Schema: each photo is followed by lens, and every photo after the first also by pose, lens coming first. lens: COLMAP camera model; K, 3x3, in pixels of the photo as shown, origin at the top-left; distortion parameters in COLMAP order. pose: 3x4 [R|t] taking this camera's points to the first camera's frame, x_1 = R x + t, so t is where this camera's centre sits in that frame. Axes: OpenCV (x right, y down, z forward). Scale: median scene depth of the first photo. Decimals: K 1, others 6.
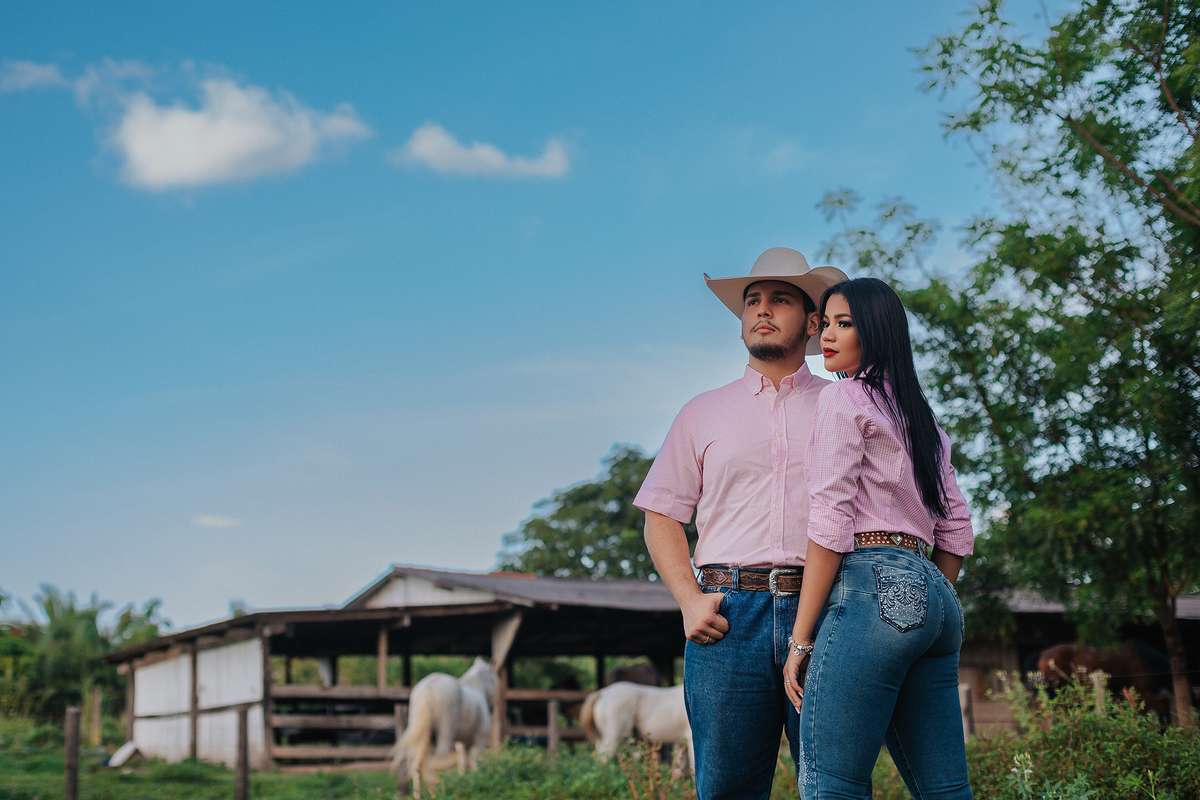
lens RADIAL K [[1965.6, 0, 504.8], [0, 1965.6, 400.0], [0, 0, 1]] dist [0.005313, -0.068641]
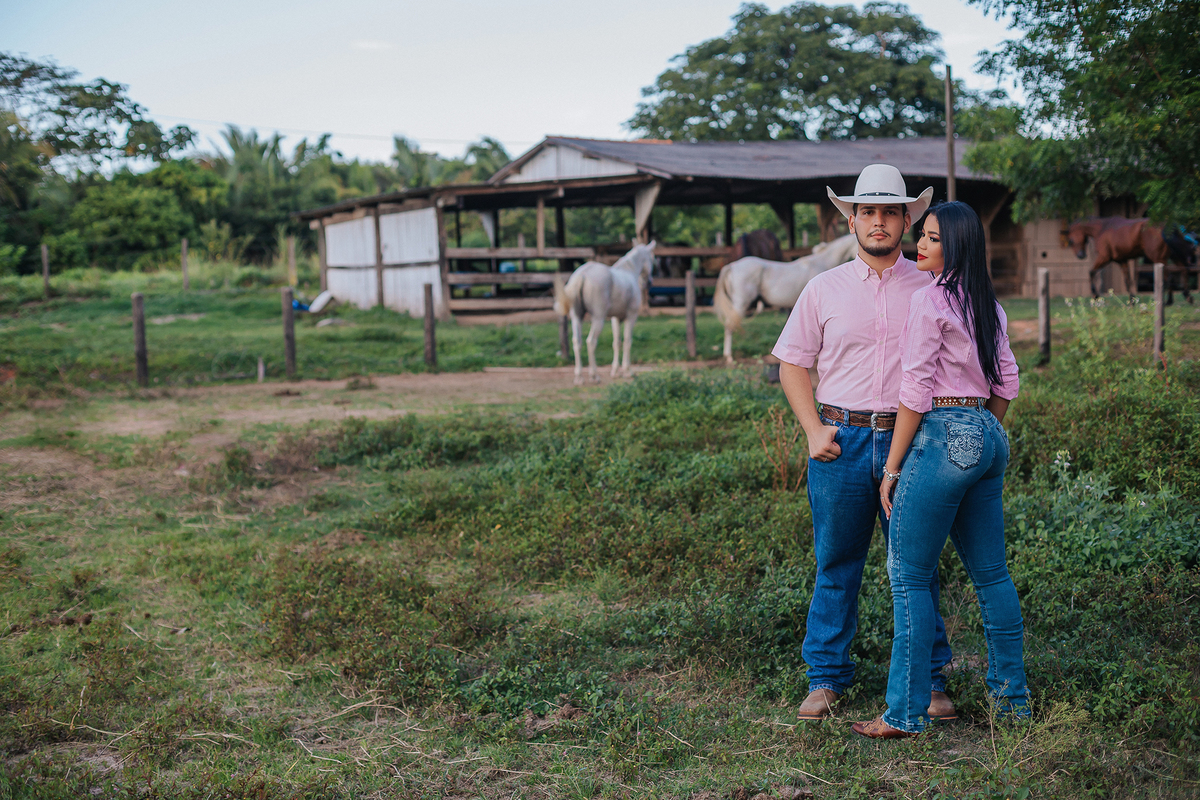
lens RADIAL K [[1965.6, 0, 504.8], [0, 1965.6, 400.0], [0, 0, 1]] dist [0.005313, -0.068641]
pose [[0.998208, -0.013254, -0.058352, -0.018358], [0.031598, 0.944872, 0.325911, -0.160030], [0.050816, -0.327171, 0.943598, -0.137816]]
